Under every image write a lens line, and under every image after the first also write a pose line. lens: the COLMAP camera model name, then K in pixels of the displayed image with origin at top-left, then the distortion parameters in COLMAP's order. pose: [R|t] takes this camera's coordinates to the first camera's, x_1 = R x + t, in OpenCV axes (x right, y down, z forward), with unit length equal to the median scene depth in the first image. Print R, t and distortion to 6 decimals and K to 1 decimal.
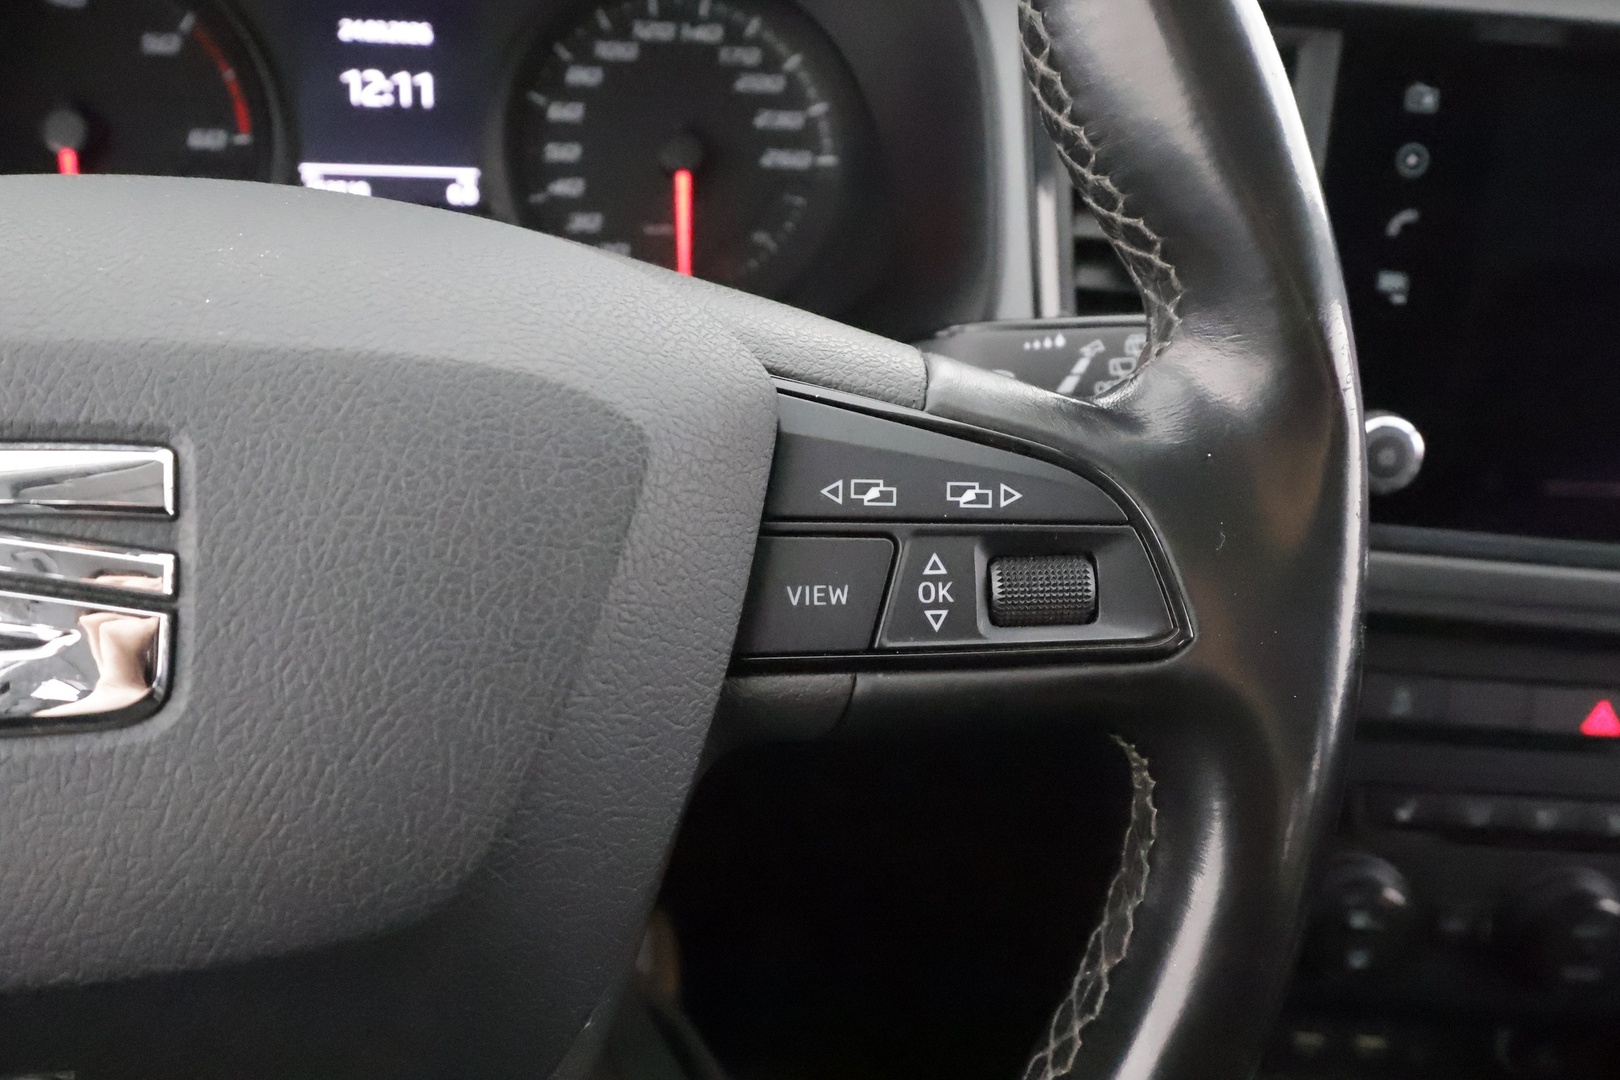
lens RADIAL K [[1286.3, 0, 815.2], [0, 1286.3, 537.3], [0, 0, 1]] dist [0.004326, -0.017513]
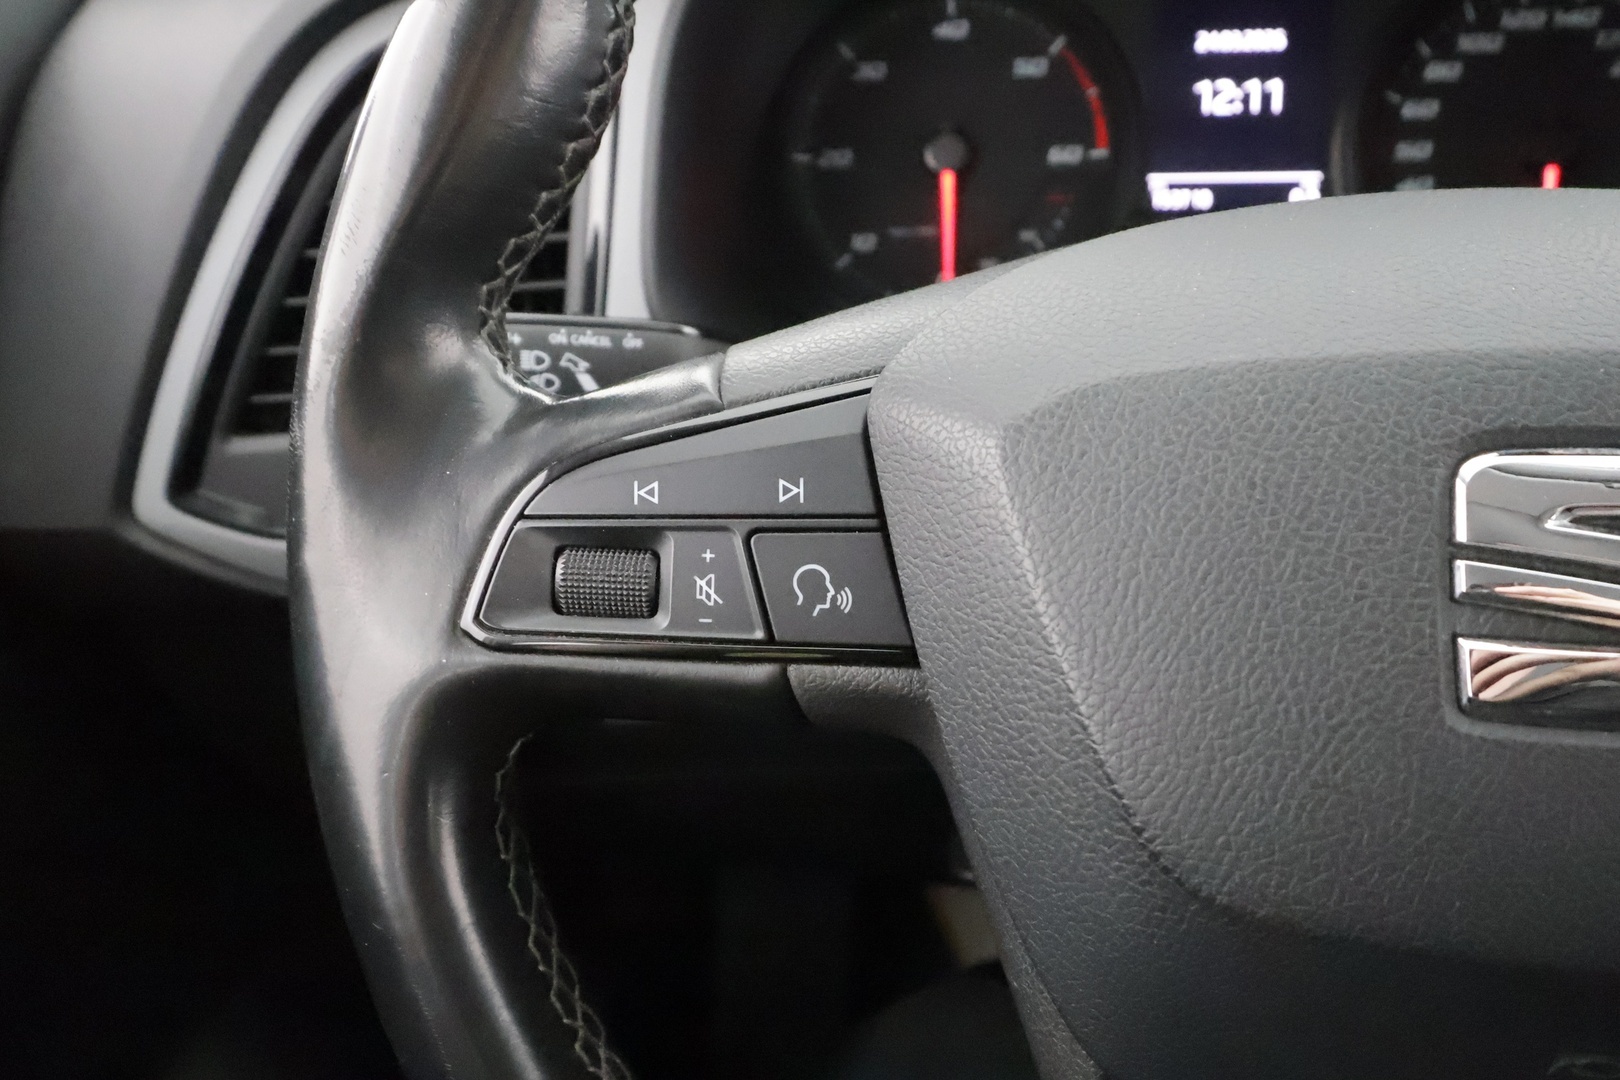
lens RADIAL K [[1286.3, 0, 796.8], [0, 1286.3, 539.0], [0, 0, 1]] dist [0.004326, -0.017513]
pose [[0.952047, 0.039890, -0.303340, -0.355124], [-0.040248, 0.999177, 0.005075, 0.008480], [0.303292, 0.007377, 0.952869, -0.070950]]
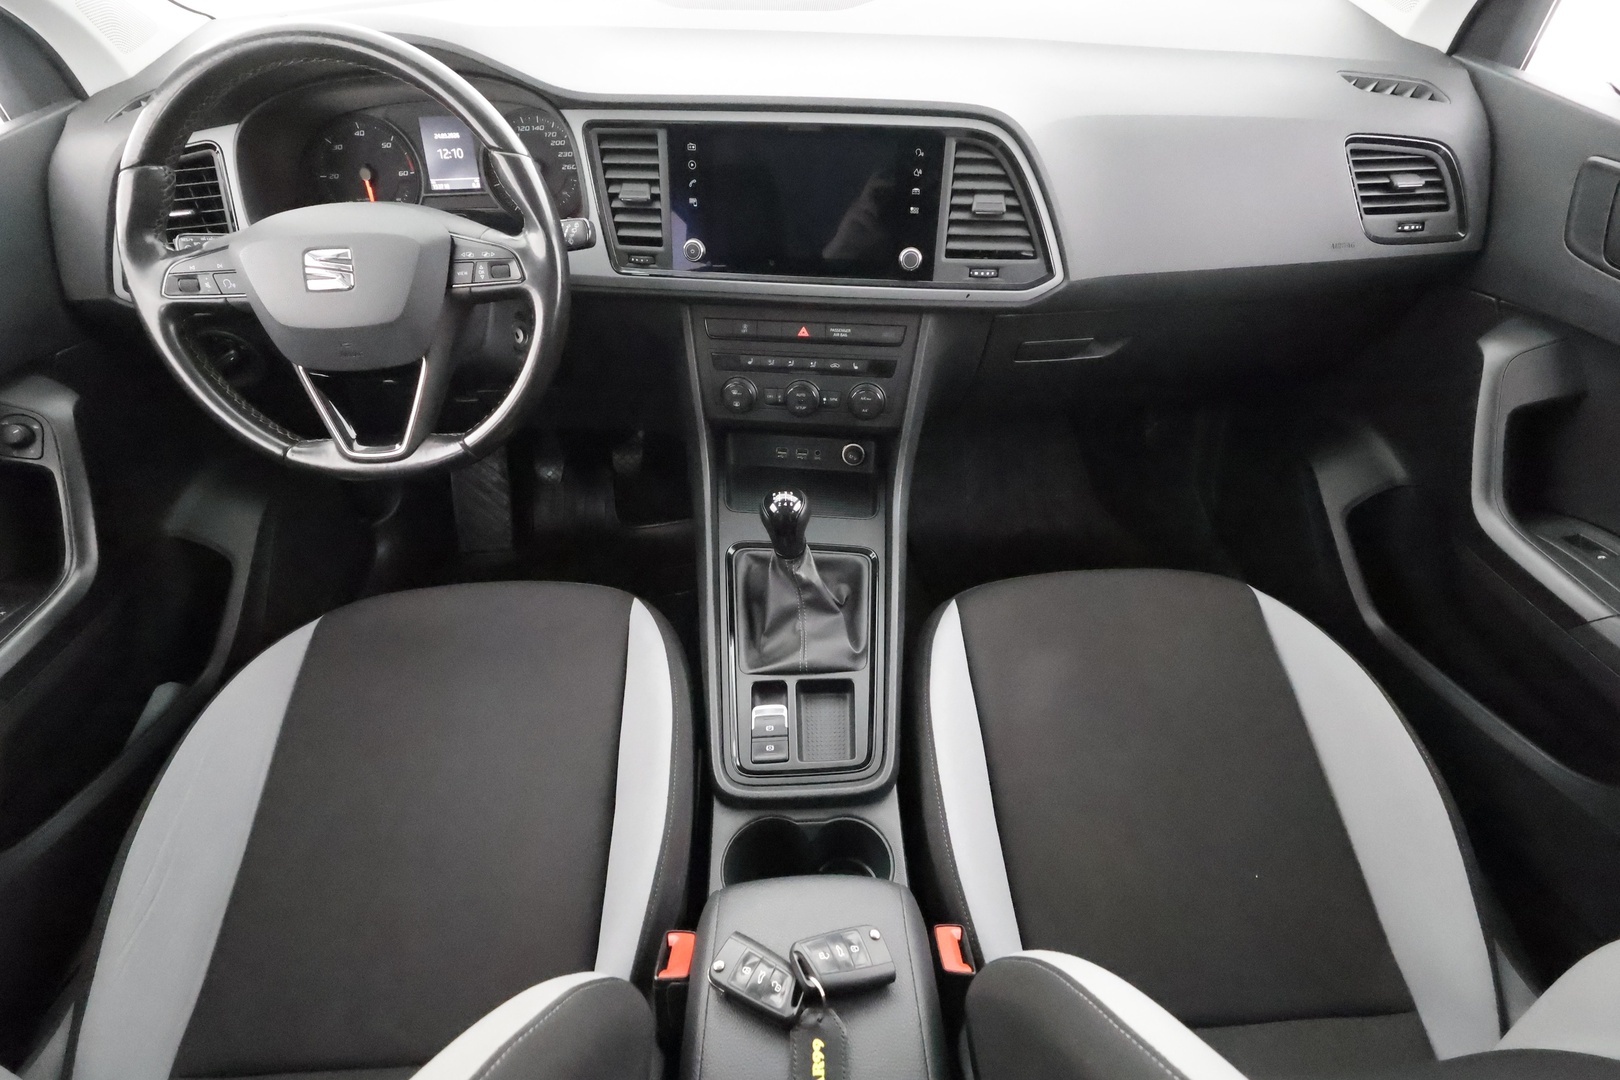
lens RADIAL K [[762.4, 0, 812.3], [0, 762.4, 536.8], [0, 0, 1]] dist [0.002202, 0.000801]
pose [[0.989011, 0.008849, -0.147575, 0.976510], [0.026339, 0.971691, 0.234783, 0.202841], [0.145475, -0.236090, 0.960780, -1.112393]]
